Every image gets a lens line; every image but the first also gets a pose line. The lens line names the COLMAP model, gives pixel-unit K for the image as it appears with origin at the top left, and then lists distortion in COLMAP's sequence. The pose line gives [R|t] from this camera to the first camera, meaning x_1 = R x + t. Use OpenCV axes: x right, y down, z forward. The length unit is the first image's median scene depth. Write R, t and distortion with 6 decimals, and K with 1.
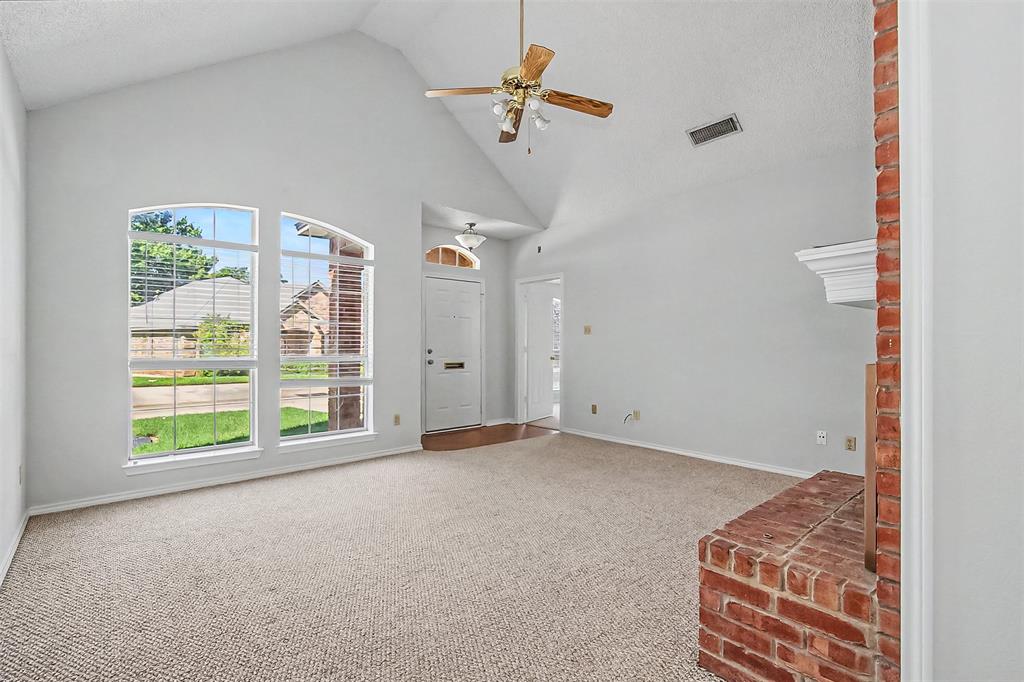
lens RADIAL K [[480.1, 0, 508.4], [0, 480.1, 341.9], [0, 0, 1]] dist [-0.001428, 0.000045]
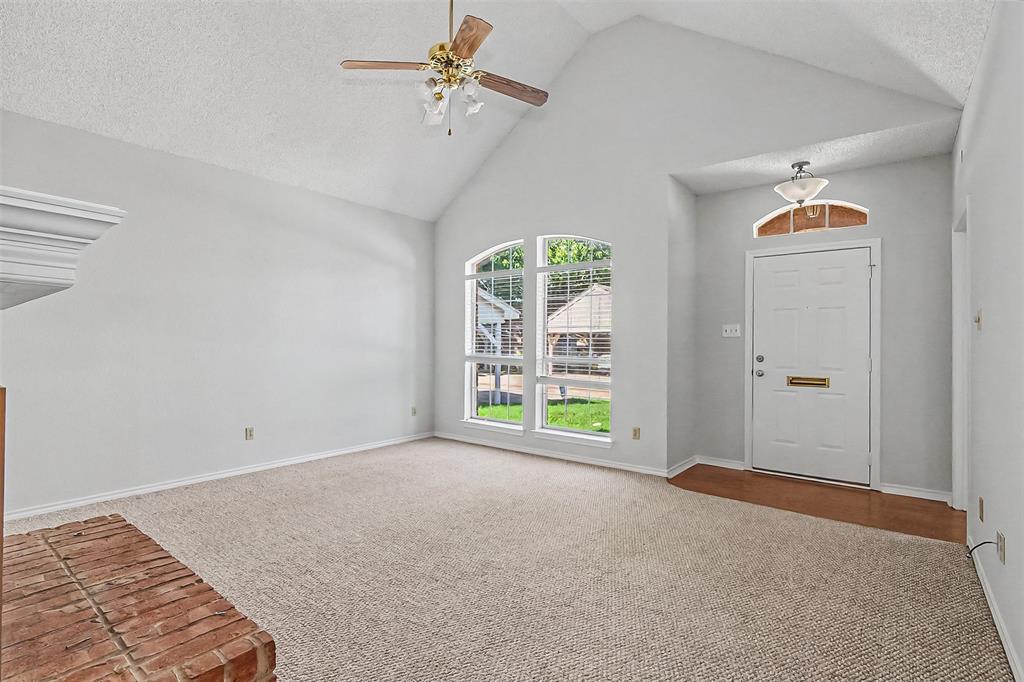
lens RADIAL K [[480.1, 0, 510.1], [0, 480.1, 340.5], [0, 0, 1]] dist [-0.001428, 0.000045]
pose [[0.171260, -0.003501, -0.985220, 0.489722], [-0.006090, 0.999971, -0.004612, -0.002003], [0.985207, 0.006790, 0.171233, 0.501254]]
